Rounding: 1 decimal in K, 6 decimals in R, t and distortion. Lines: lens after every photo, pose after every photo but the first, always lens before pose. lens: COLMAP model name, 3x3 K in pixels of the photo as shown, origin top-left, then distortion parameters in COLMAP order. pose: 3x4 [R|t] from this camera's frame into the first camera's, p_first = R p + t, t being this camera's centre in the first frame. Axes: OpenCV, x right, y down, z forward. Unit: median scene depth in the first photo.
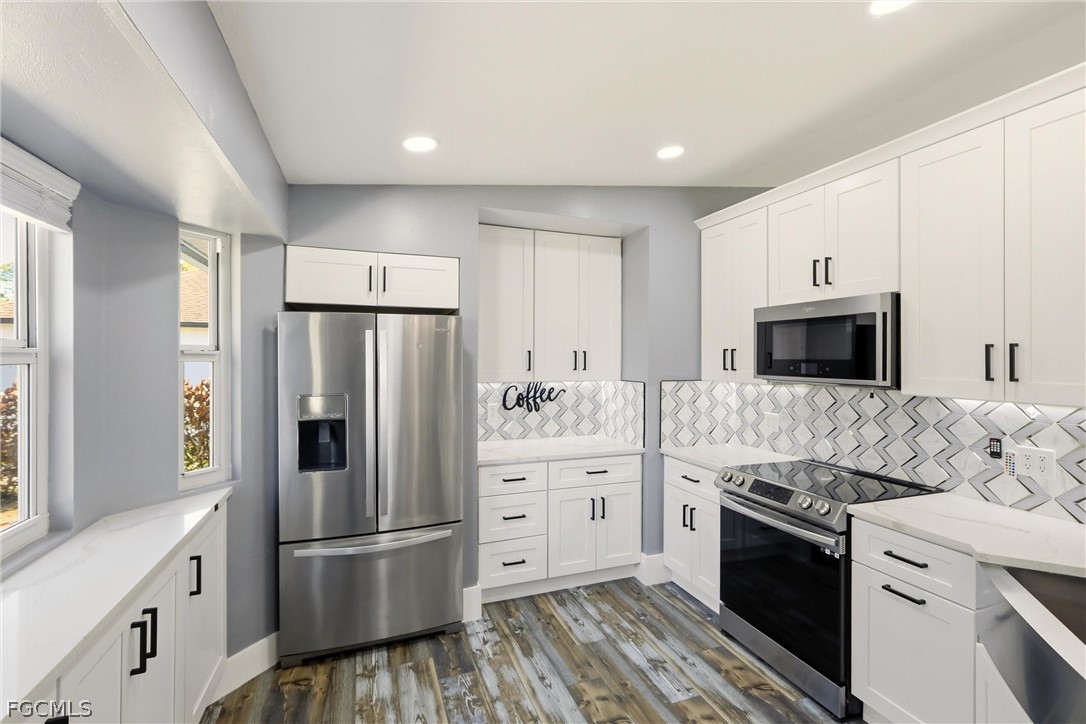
lens RADIAL K [[486.1, 0, 545.3], [0, 486.1, 362.3], [0, 0, 1]] dist [0.000056, 0.001159]
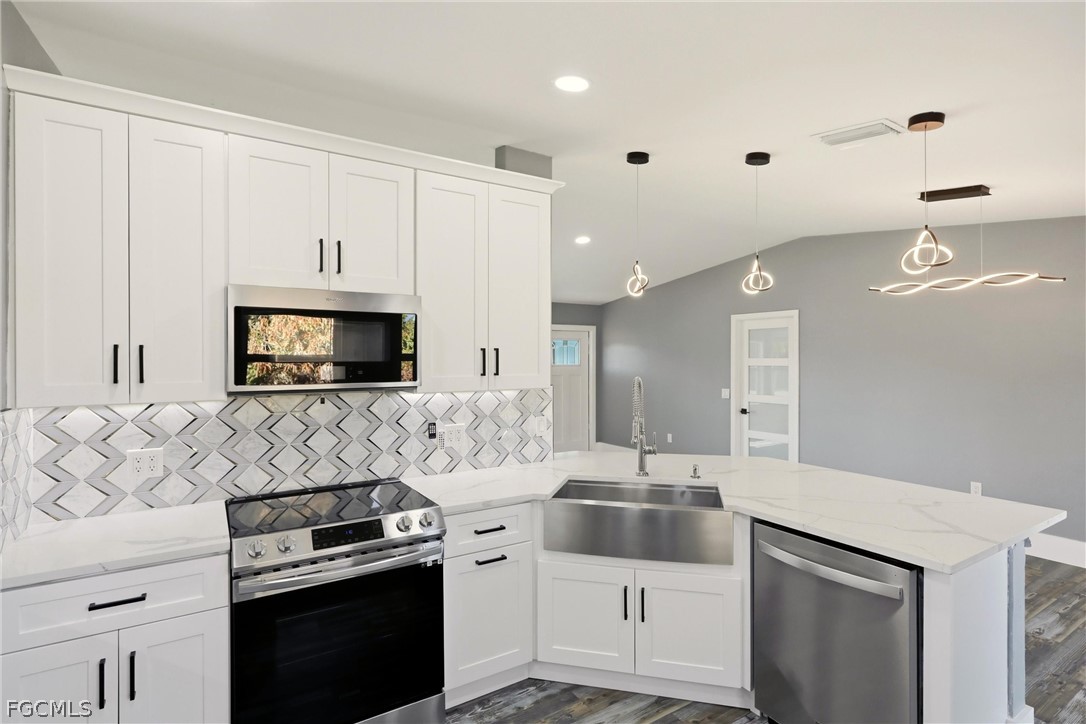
lens RADIAL K [[539.2, 0, 550.4], [0, 539.2, 361.7], [0, 0, 1]] dist [-0.001218, 0.000776]
pose [[-0.212842, -0.010066, 0.977035, -0.330719], [0.011593, 0.999851, 0.012827, -0.010448], [-0.977018, 0.014057, -0.212694, 0.662430]]
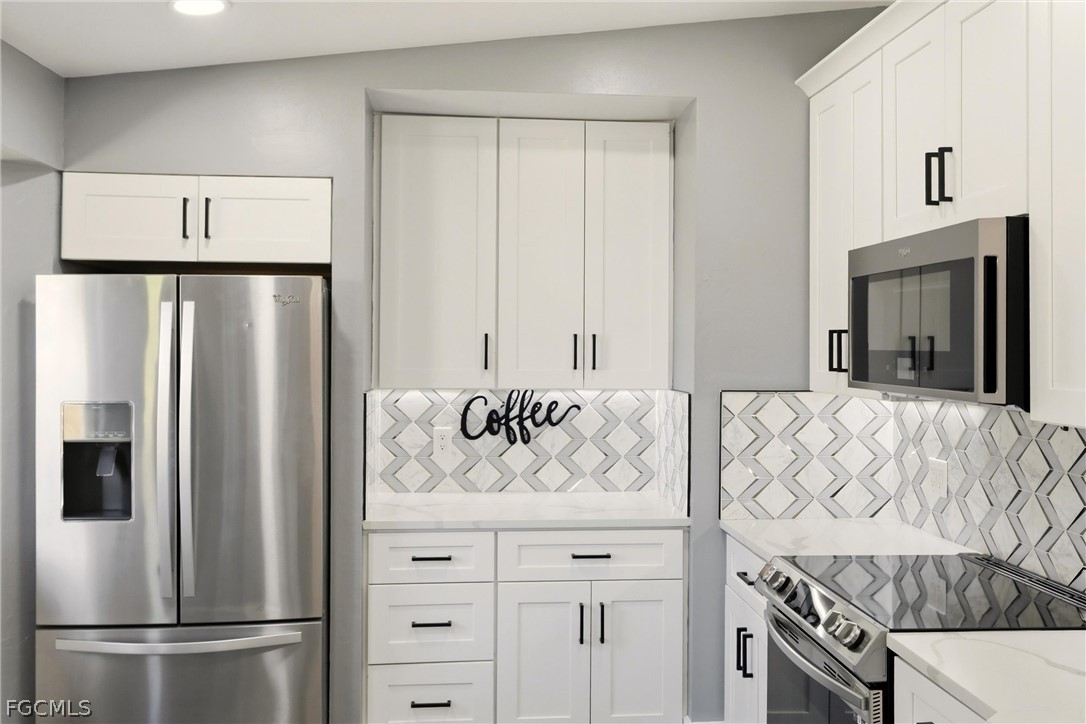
lens RADIAL K [[957.9, 0, 542.7], [0, 957.9, 352.8], [0, 0, 1]] dist [0.014572, -0.008135]
pose [[0.962741, 0.004298, -0.270389, 0.355455], [-0.005400, 0.999980, -0.003333, 0.001542], [0.270370, 0.004669, 0.962745, -0.052614]]
